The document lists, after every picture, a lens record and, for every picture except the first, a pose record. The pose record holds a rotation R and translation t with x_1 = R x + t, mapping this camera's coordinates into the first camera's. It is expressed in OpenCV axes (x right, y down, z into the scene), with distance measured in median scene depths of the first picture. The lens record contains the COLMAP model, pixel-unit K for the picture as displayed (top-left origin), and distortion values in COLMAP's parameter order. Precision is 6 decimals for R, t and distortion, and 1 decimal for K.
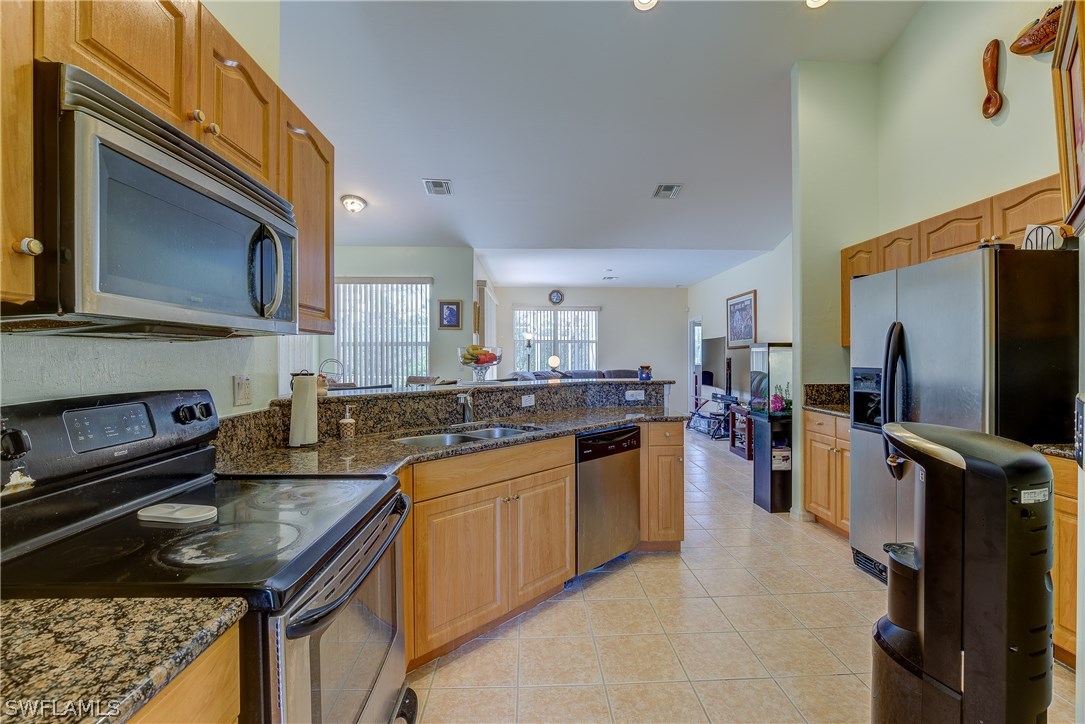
lens RADIAL K [[494.6, 0, 546.9], [0, 494.6, 363.3], [0, 0, 1]] dist [-0.021728, 0.003968]
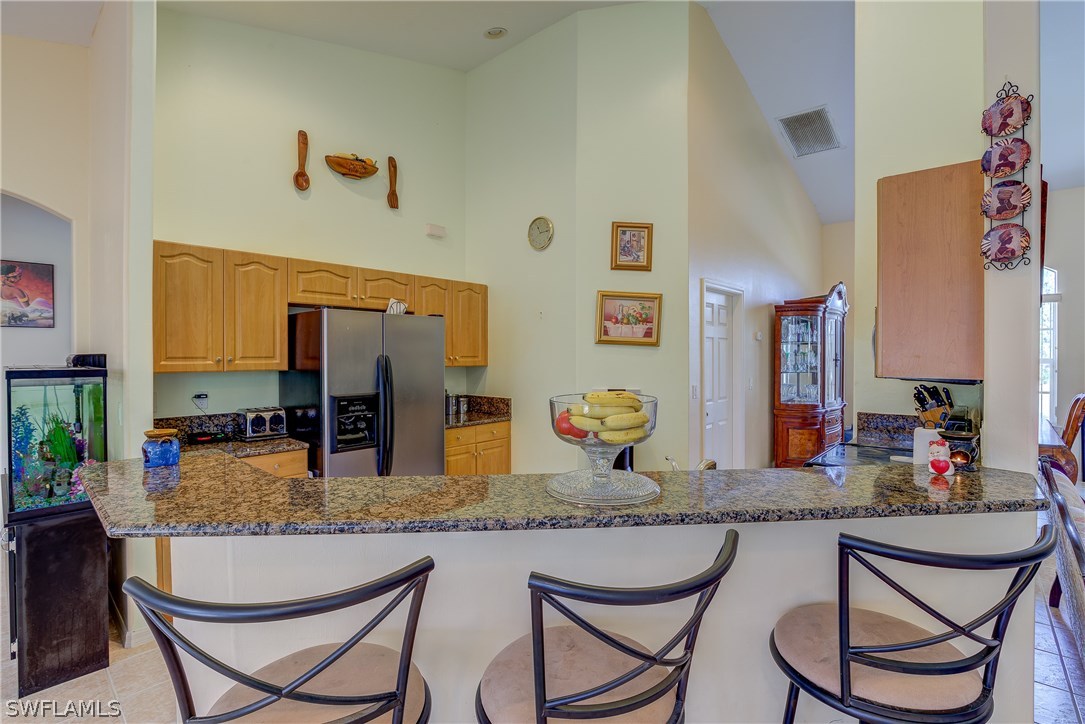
lens RADIAL K [[494.6, 0, 557.2], [0, 494.6, 358.3], [0, 0, 1]] dist [-0.021728, 0.003968]
pose [[-0.726205, -0.002224, 0.687475, -0.180970], [0.007936, 0.999901, 0.011617, -0.033727], [-0.687433, 0.013892, -0.726115, 0.612445]]
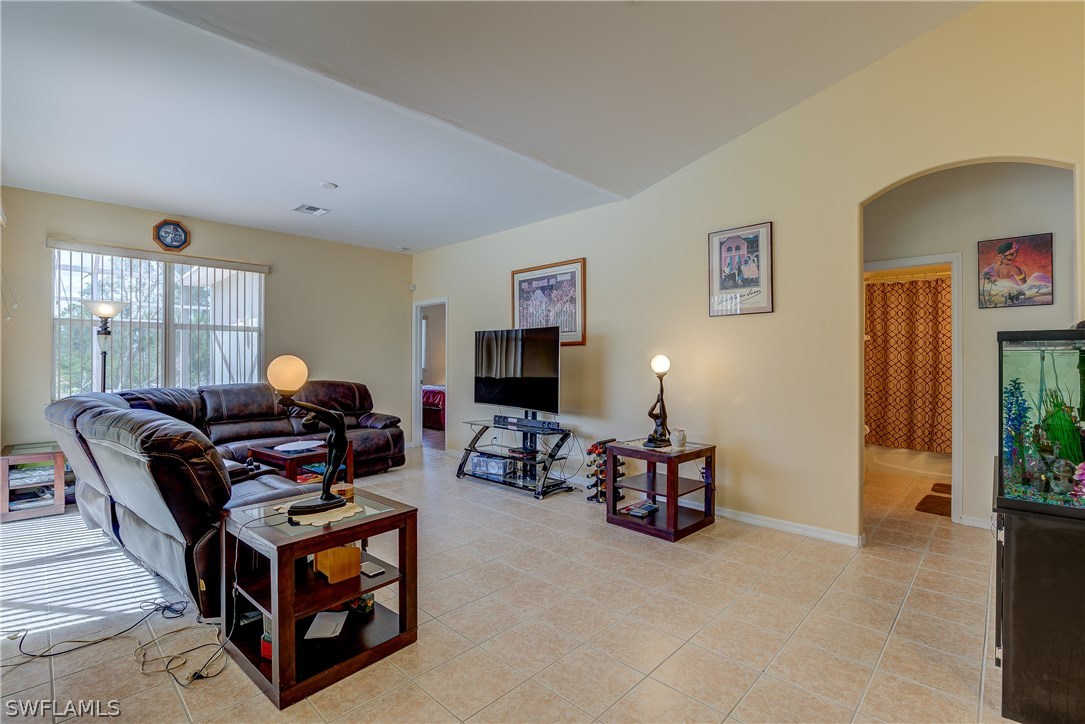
lens RADIAL K [[494.6, 0, 547.5], [0, 494.6, 360.2], [0, 0, 1]] dist [-0.021728, 0.003968]
pose [[0.713796, 0.001034, 0.700353, -0.084413], [0.003049, 0.999985, -0.004585, -0.010046], [-0.700347, 0.005408, 0.713782, 0.612519]]
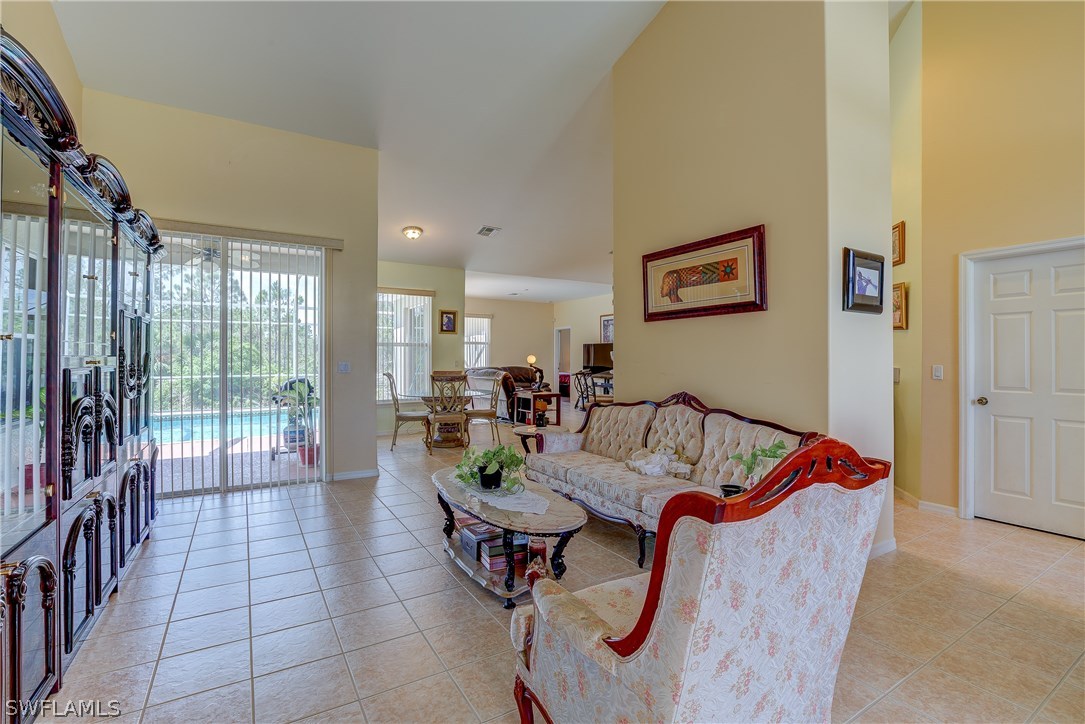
lens RADIAL K [[494.6, 0, 546.3], [0, 494.6, 355.5], [0, 0, 1]] dist [-0.021728, 0.003968]
pose [[0.871581, 0.003430, 0.490239, -0.587726], [0.003677, 0.999902, -0.013533, 0.004203], [-0.490238, 0.013598, 0.871483, -0.209107]]
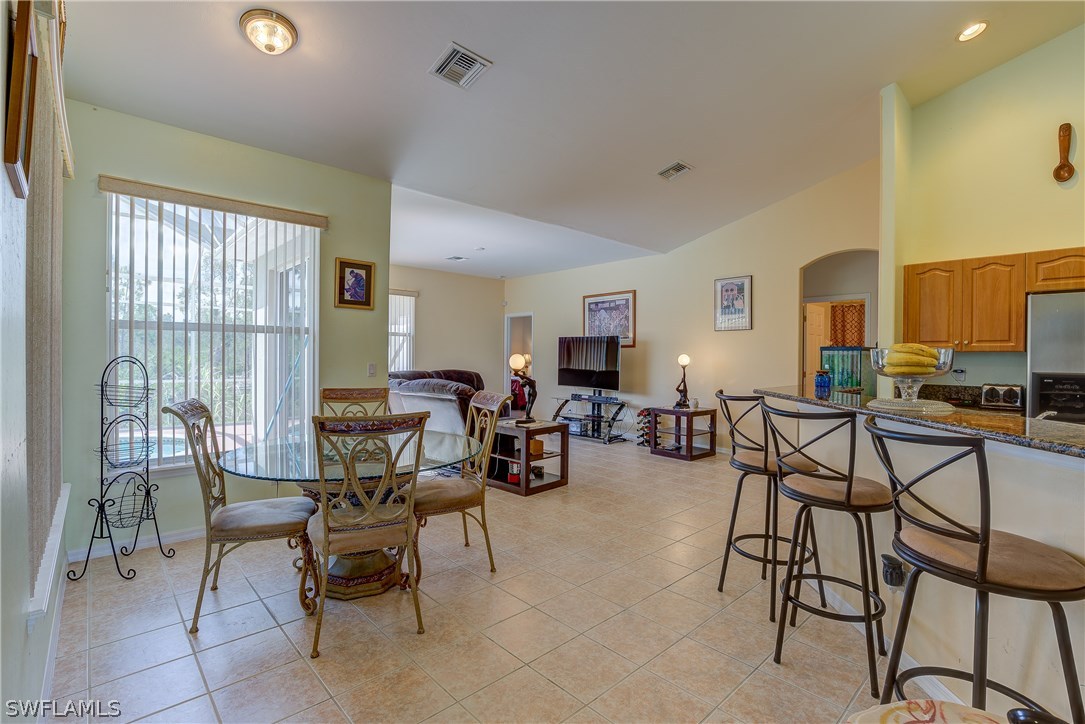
lens RADIAL K [[494.6, 0, 547.4], [0, 494.6, 360.2], [0, 0, 1]] dist [-0.021728, 0.003968]
pose [[0.753020, 0.002283, 0.657994, -0.412846], [-0.005165, 0.999984, 0.002442, -0.008032], [-0.657978, -0.005238, 0.753019, 0.386767]]
